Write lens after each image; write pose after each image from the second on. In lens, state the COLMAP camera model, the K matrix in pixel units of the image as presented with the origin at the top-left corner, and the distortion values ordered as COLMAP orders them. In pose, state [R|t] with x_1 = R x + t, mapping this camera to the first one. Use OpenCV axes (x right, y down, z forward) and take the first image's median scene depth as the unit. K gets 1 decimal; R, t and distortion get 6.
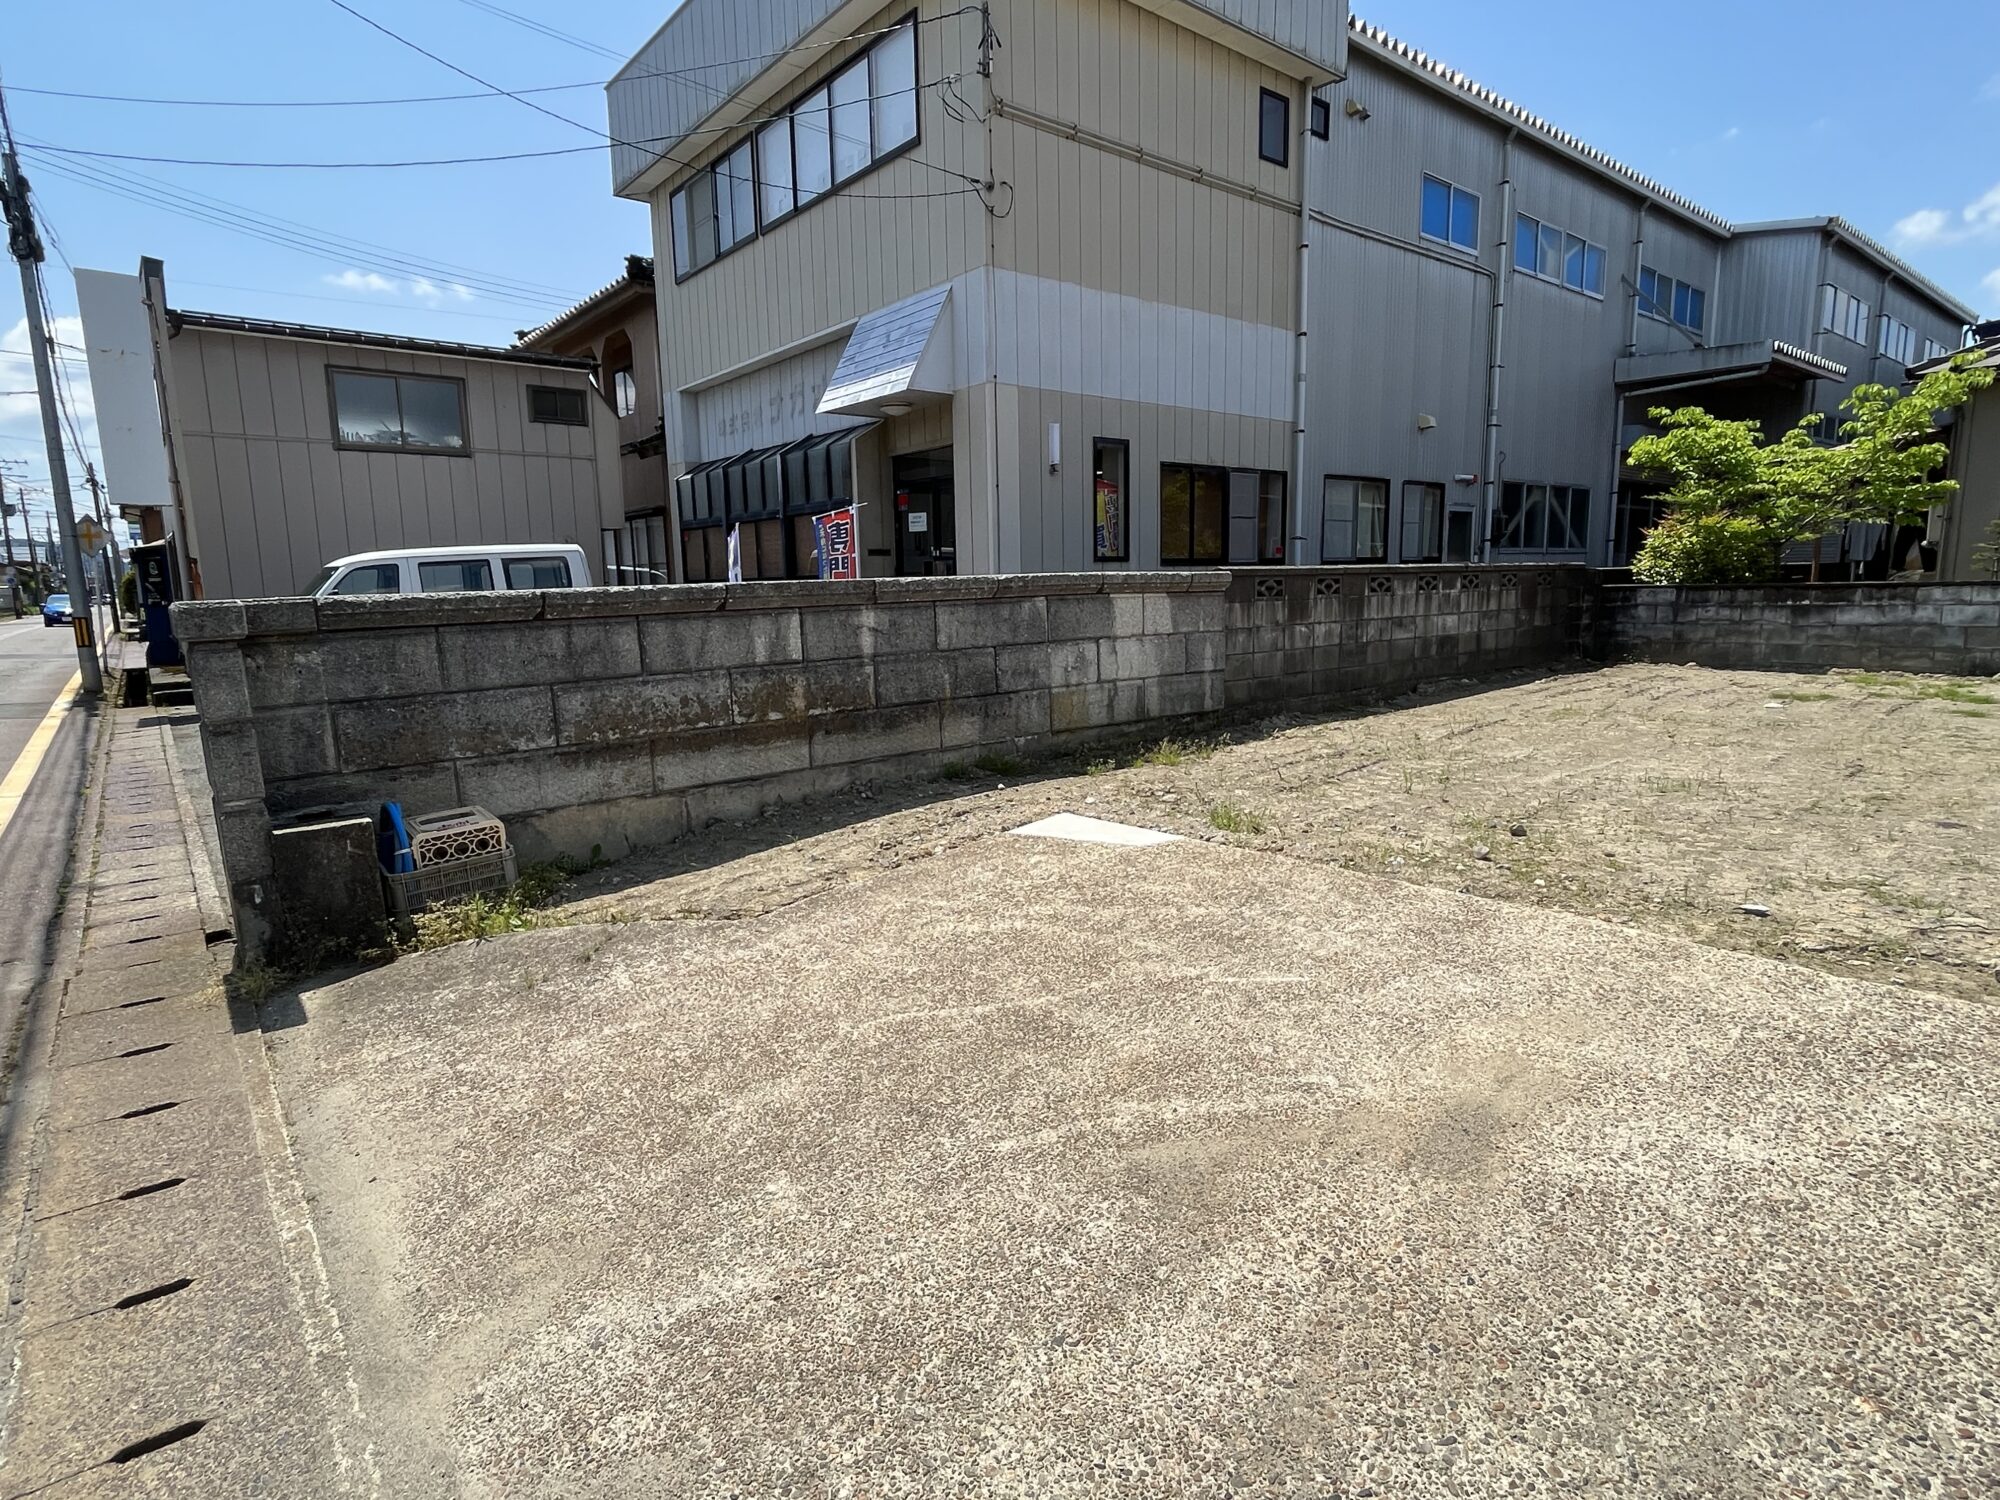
lens RADIAL K [[1053.7, 0, 986.7], [0, 1053.7, 754.5], [0, 0, 1]] dist [-0.003810, -0.000163]
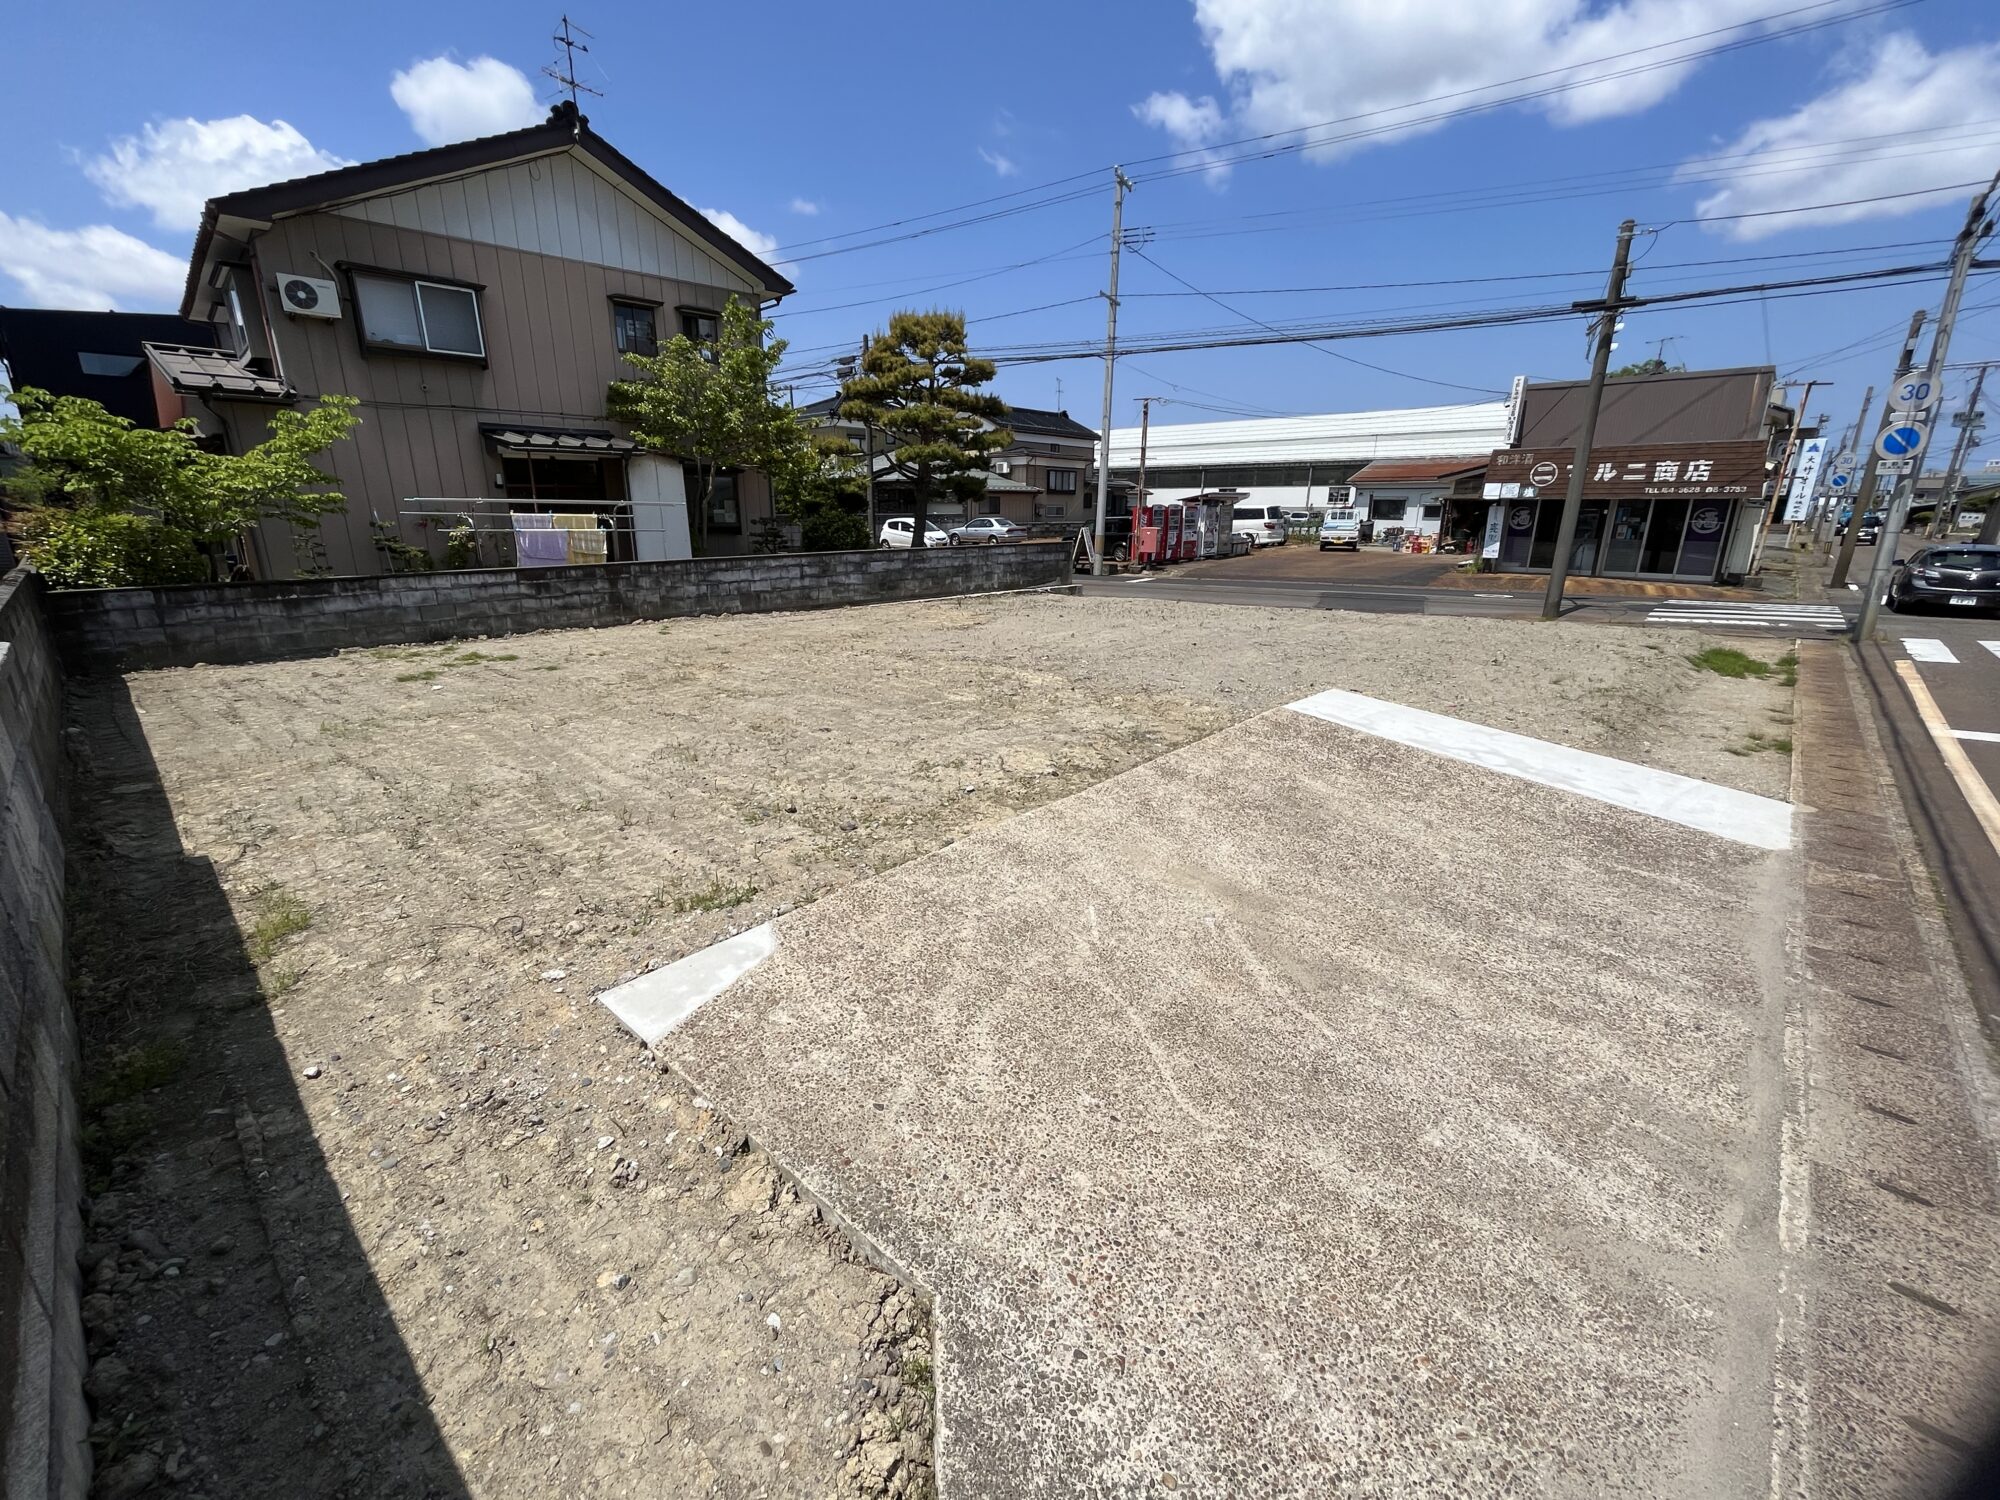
lens RADIAL K [[828.9, 0, 985.6], [0, 828.9, 756.0], [0, 0, 1]] dist [-0.004644, 0.000307]
pose [[-0.137311, -0.265627, 0.954247, -0.233186], [0.162409, 0.944297, 0.286227, -0.111418], [-0.977123, 0.194281, -0.086522, 0.354732]]
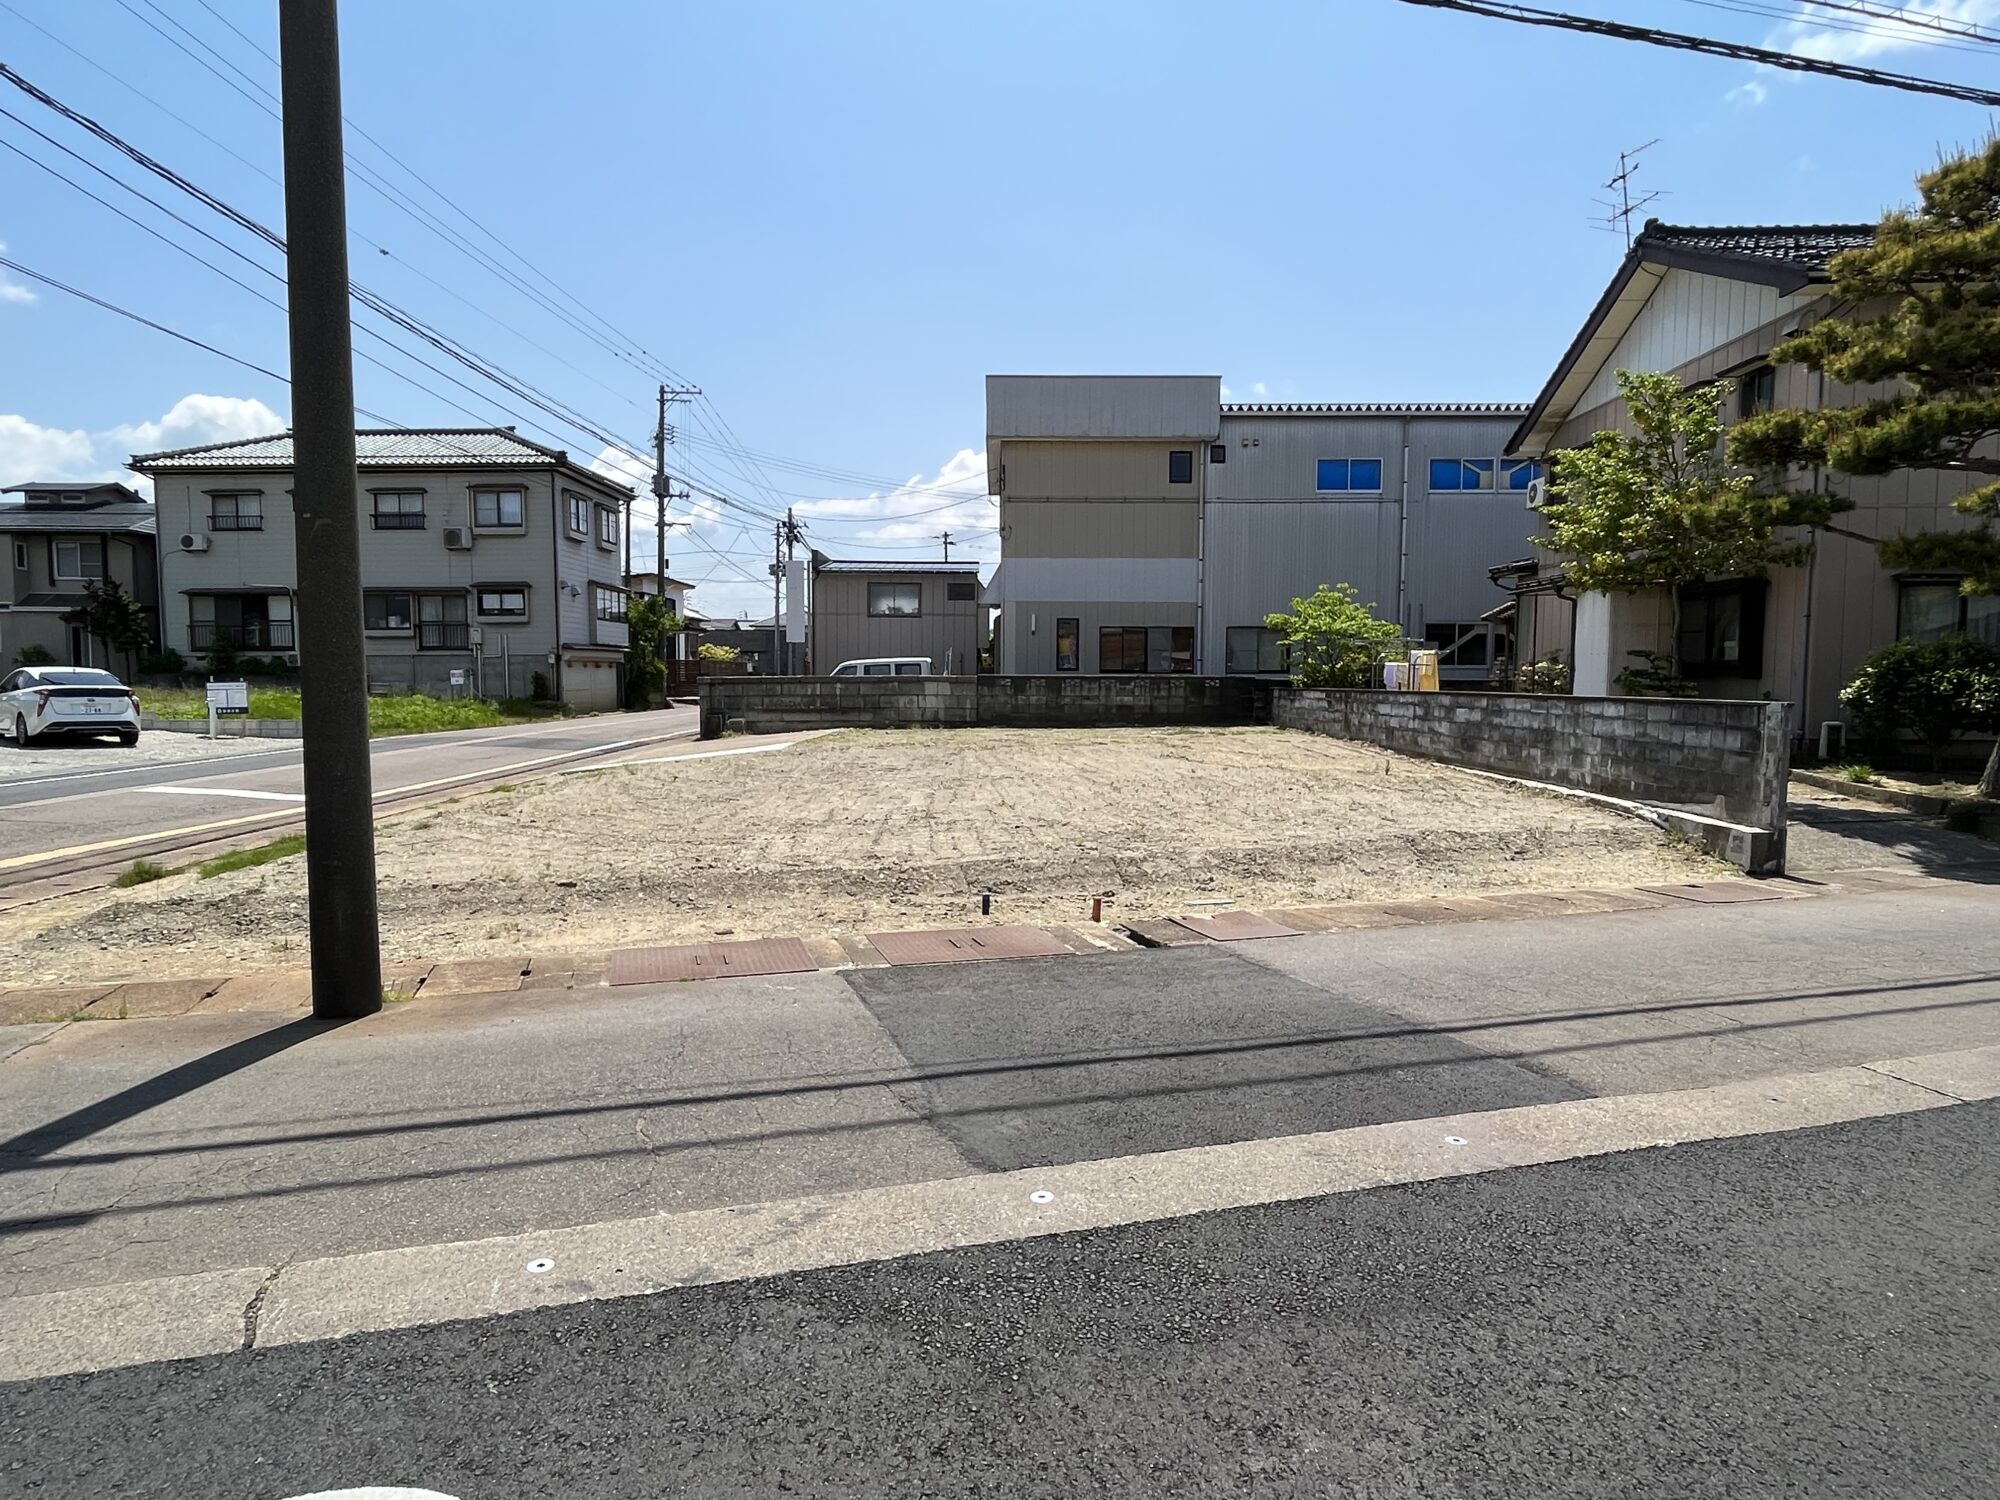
lens RADIAL K [[1144.4, 0, 982.5], [0, 1144.4, 758.2], [0, 0, 1]] dist [-0.002862, -0.001390]
pose [[0.770258, 0.068909, -0.633999, 1.699120], [-0.123644, 0.991418, -0.042462, 0.144594], [0.625632, 0.111097, 0.772167, -1.097462]]
